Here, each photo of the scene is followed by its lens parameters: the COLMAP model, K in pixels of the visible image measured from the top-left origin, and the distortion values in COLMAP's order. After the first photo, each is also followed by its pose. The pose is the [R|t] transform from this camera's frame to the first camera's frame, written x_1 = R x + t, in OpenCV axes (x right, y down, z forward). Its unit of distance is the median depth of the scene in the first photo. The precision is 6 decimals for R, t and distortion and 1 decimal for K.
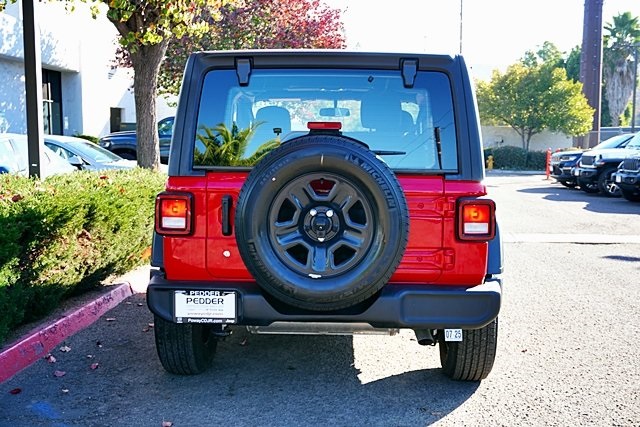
lens RADIAL K [[753.4, 0, 320.0], [0, 753.4, 213.5], [0, 0, 1]] dist [0.011442, 0.018735]
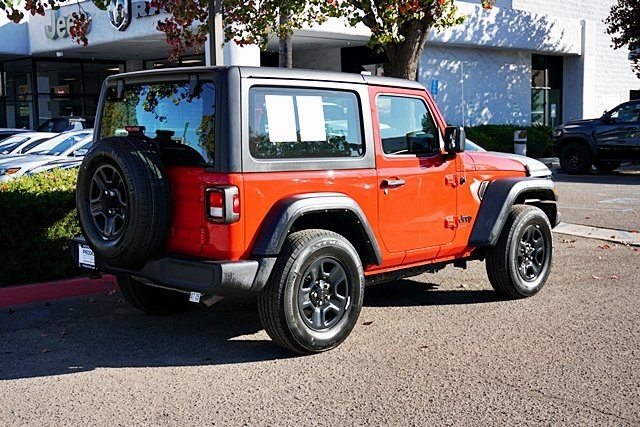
lens RADIAL K [[843.2, 0, 320.0], [0, 843.2, 213.5], [0, 0, 1]] dist [0.020075, 0.022294]
pose [[0.735002, 0.057082, -0.675658, 0.200845], [-0.053141, 0.998235, 0.026525, -0.003614], [0.675980, 0.016409, 0.736738, 0.019433]]
